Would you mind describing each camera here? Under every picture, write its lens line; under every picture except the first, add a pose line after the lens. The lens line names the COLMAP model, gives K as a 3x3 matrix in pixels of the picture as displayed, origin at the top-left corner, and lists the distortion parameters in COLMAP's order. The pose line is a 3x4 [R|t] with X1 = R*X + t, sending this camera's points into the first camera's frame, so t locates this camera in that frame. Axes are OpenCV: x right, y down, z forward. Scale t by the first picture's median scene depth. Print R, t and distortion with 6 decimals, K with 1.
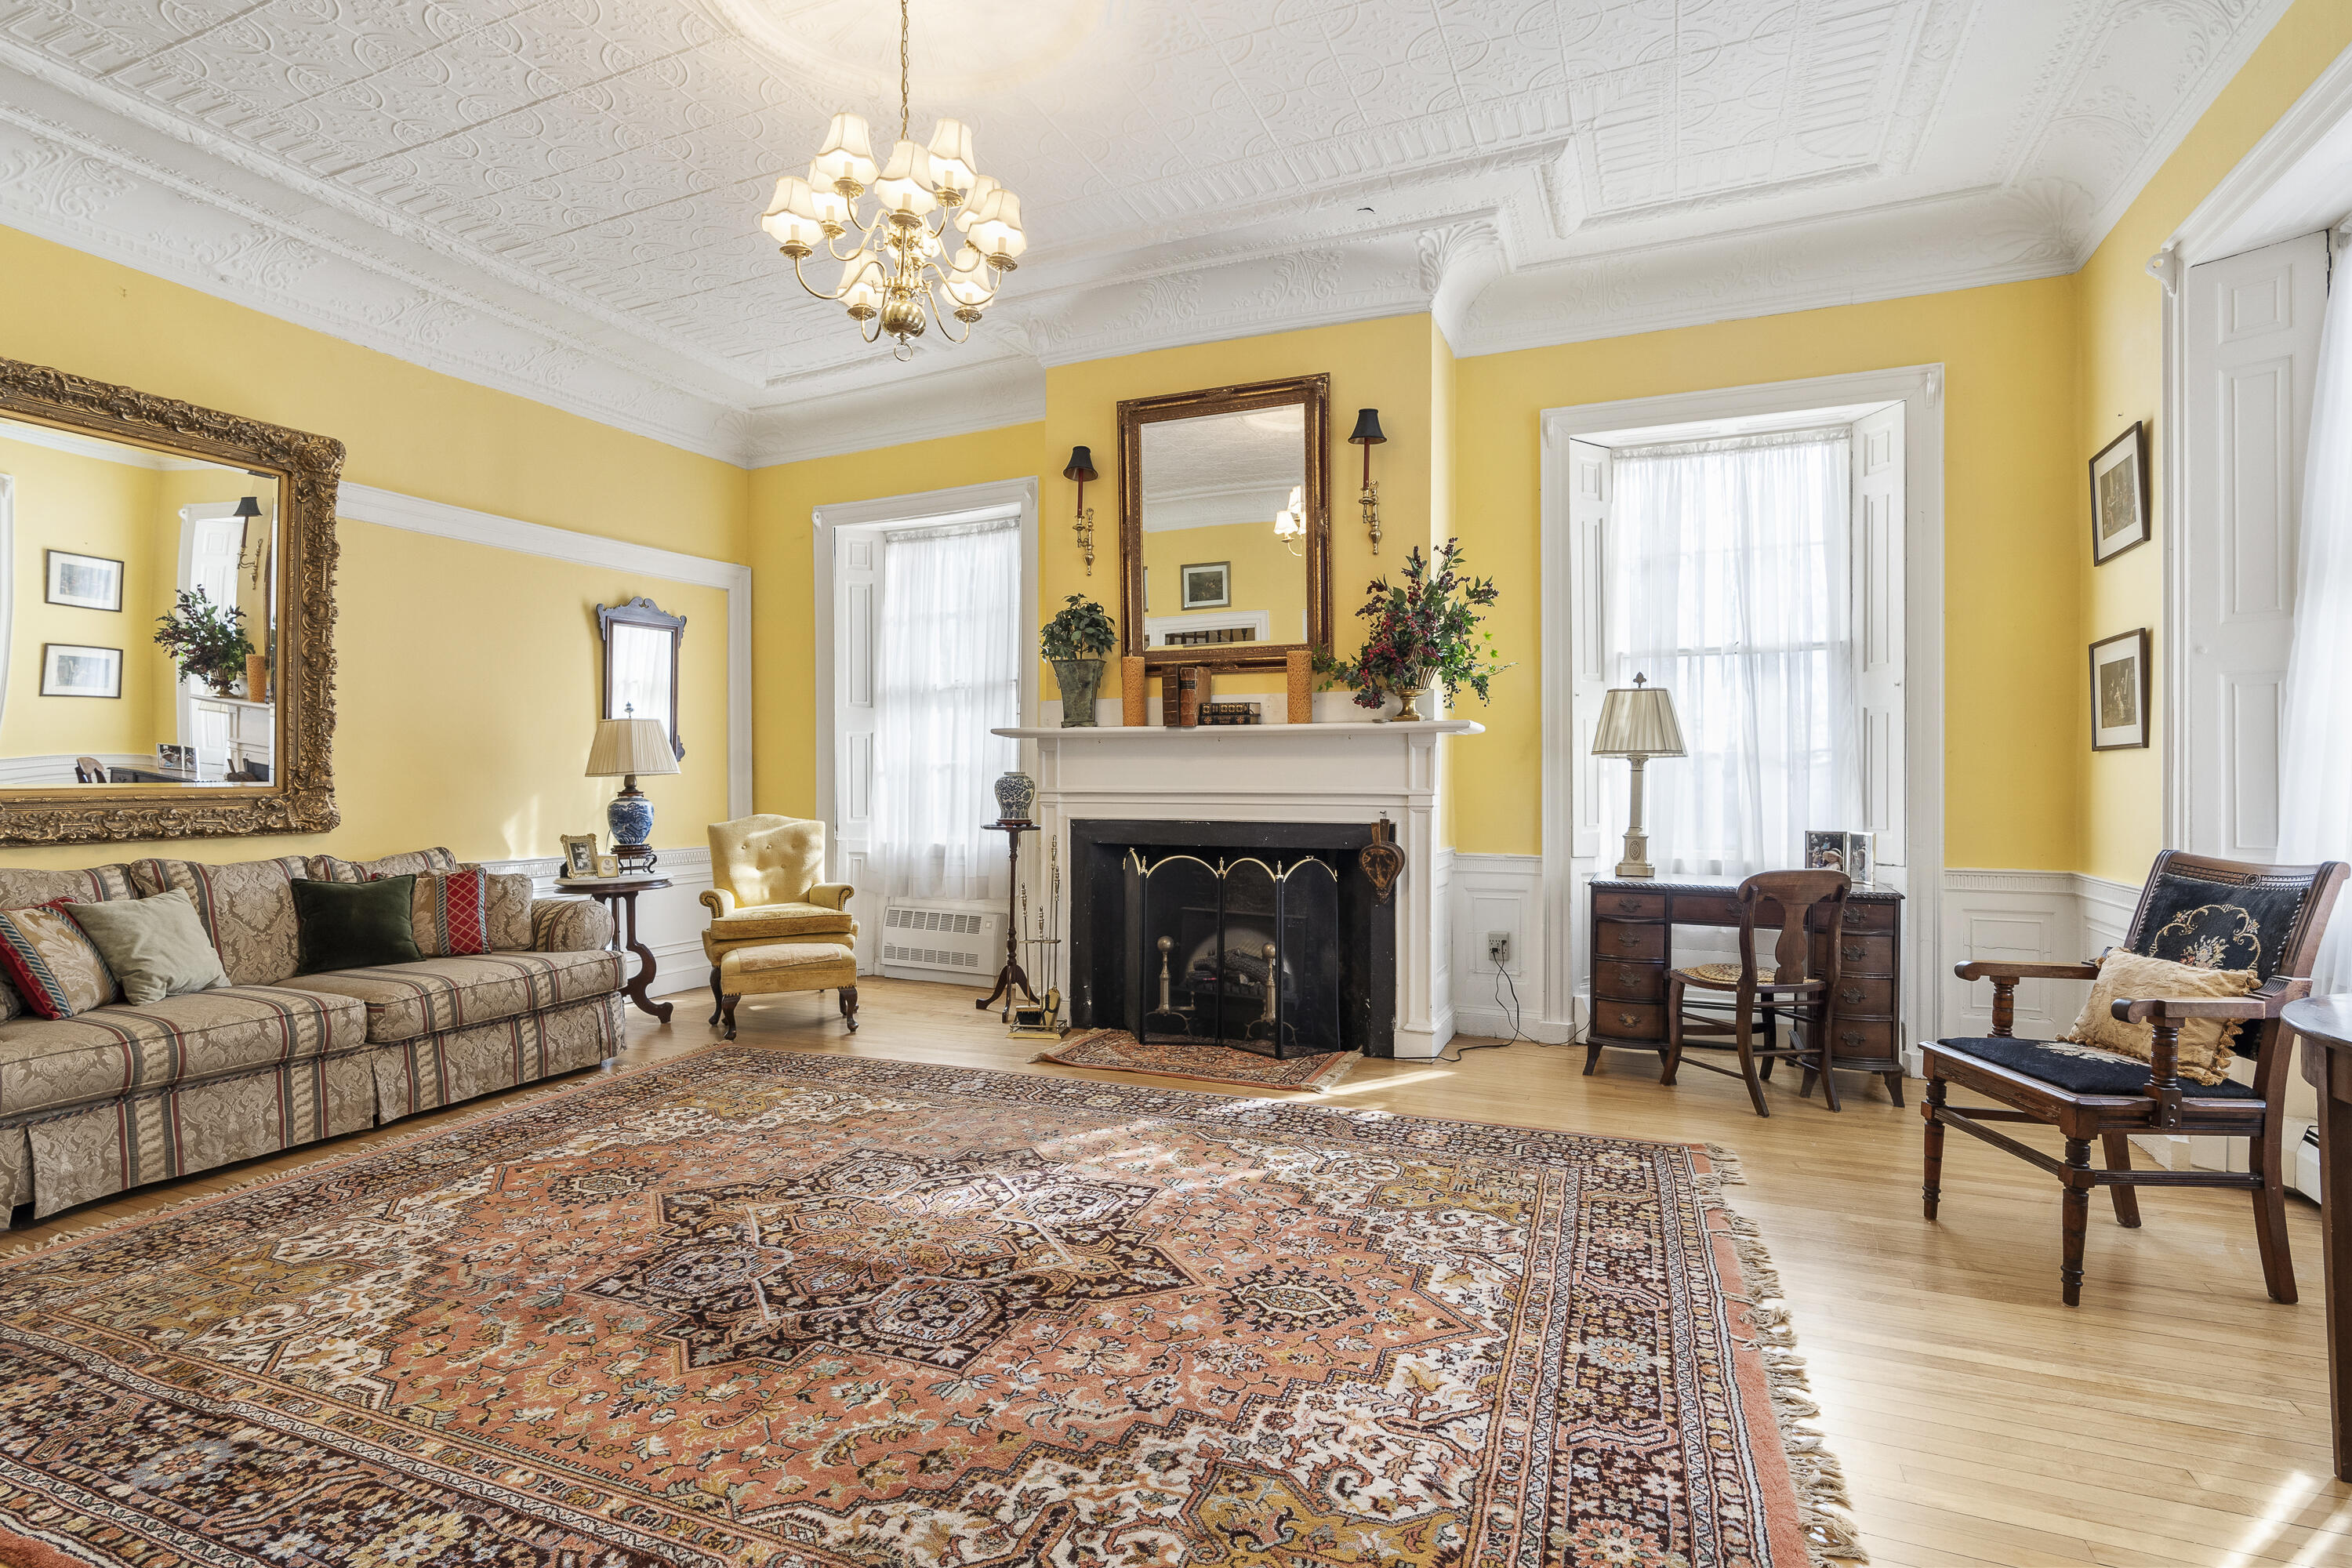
lens RADIAL K [[1150.0, 0, 1167.8], [0, 1150.0, 784.1], [0, 0, 1]] dist [-0.002834, 0.000785]
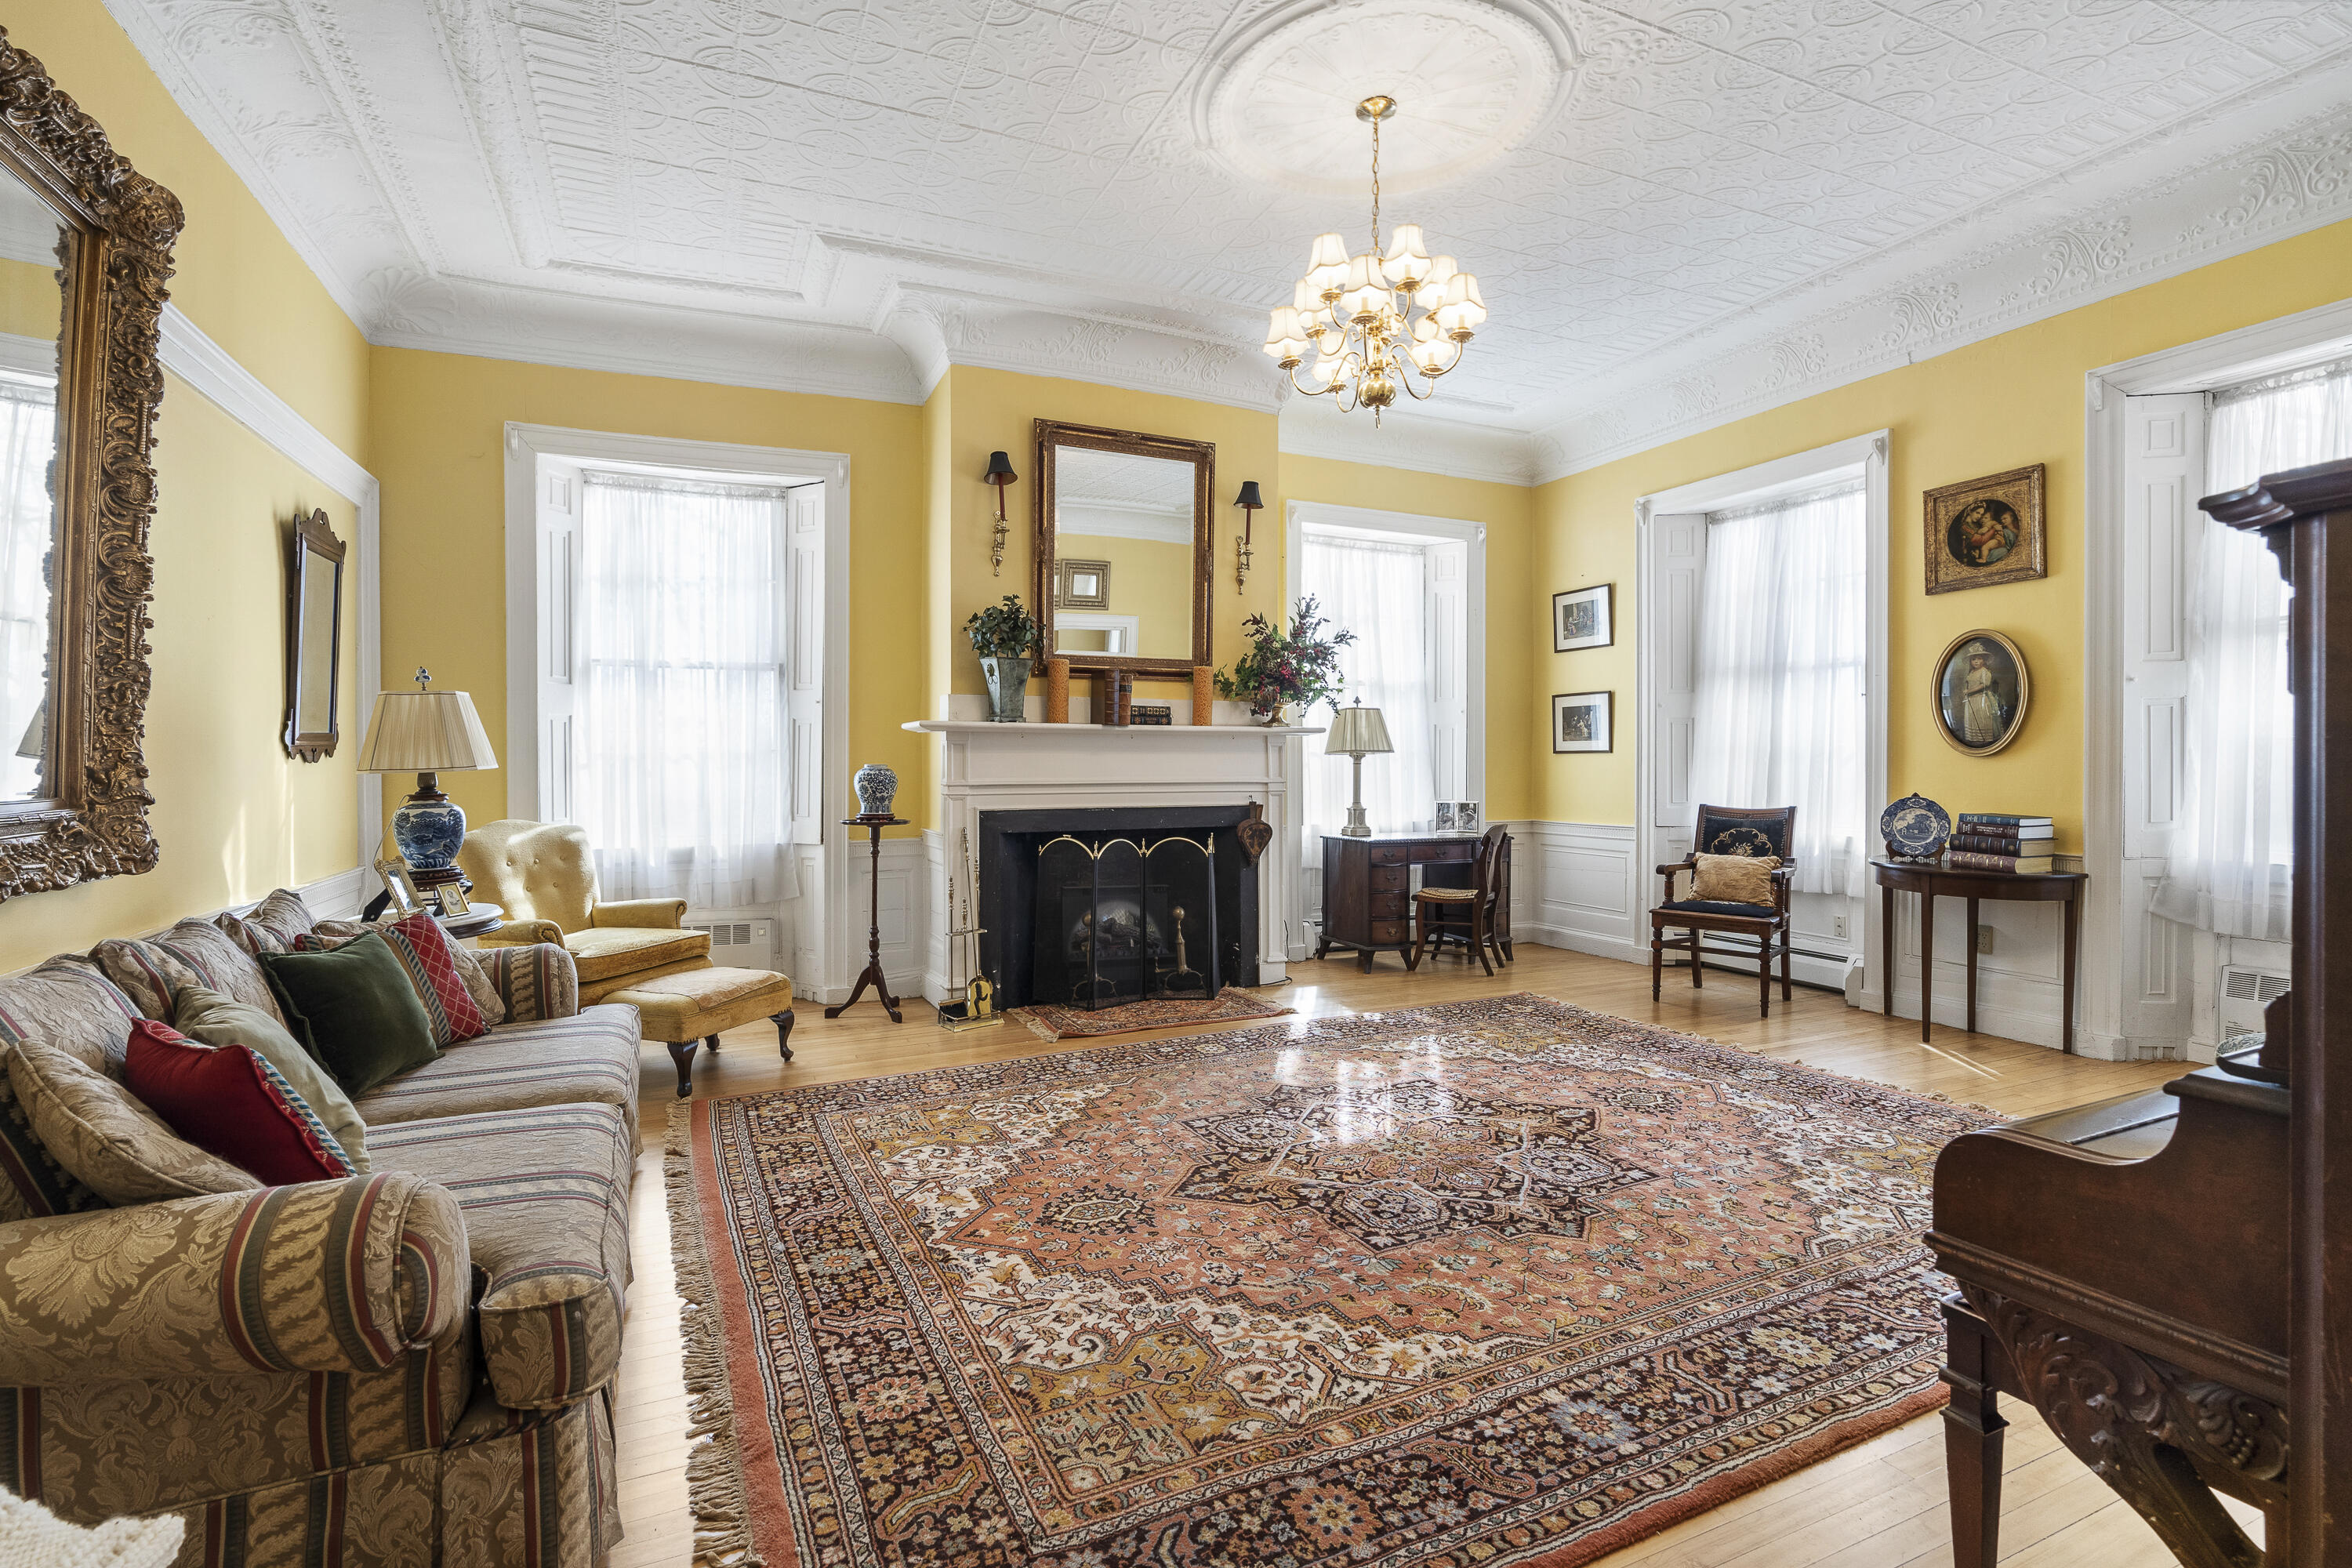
lens RADIAL K [[1077.0, 0, 1174.3], [0, 1077.0, 777.2], [0, 0, 1]] dist [-0.009250, 0.001742]
pose [[0.670565, -0.011112, 0.741767, -0.764090], [0.004618, 0.999931, 0.010804, -0.010320], [-0.741836, -0.003819, 0.670570, 0.254624]]
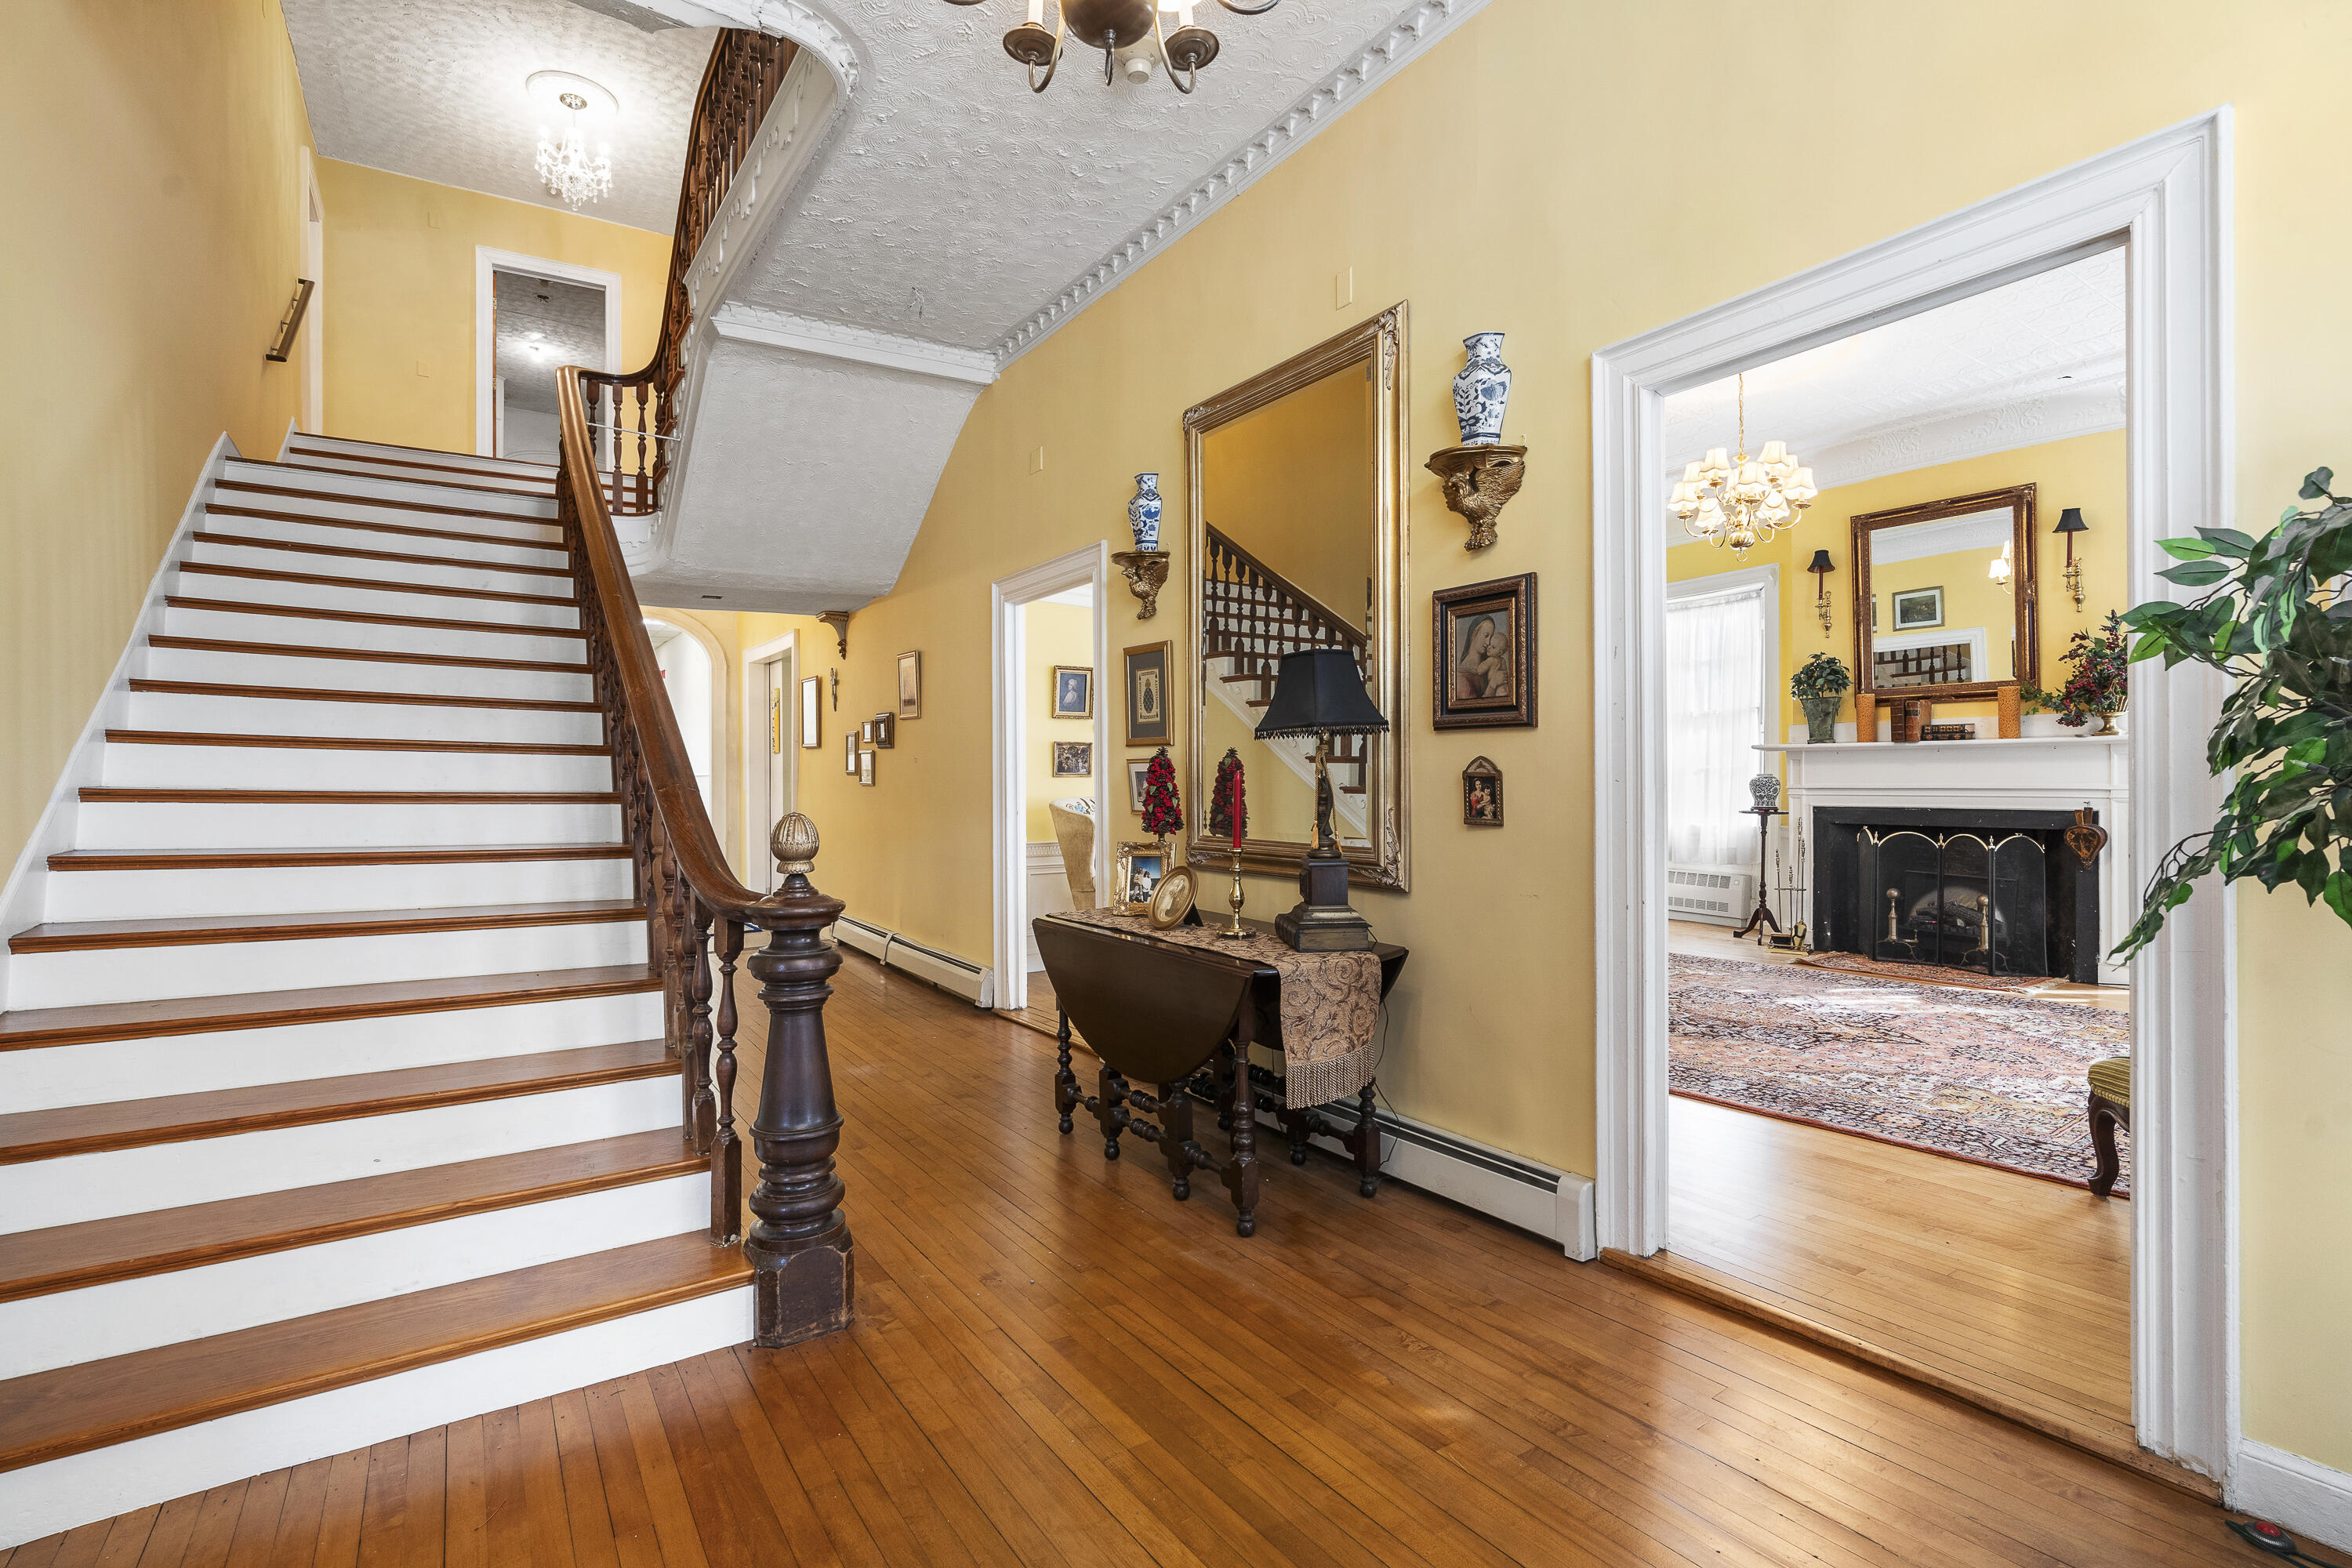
lens RADIAL K [[1077.0, 0, 1169.0], [0, 1077.0, 785.2], [0, 0, 1]] dist [-0.009250, 0.001742]
pose [[0.843079, -0.002931, -0.537782, -0.046344], [0.004693, 0.999987, 0.001906, -0.003162], [0.537770, -0.004130, 0.843081, -0.648295]]
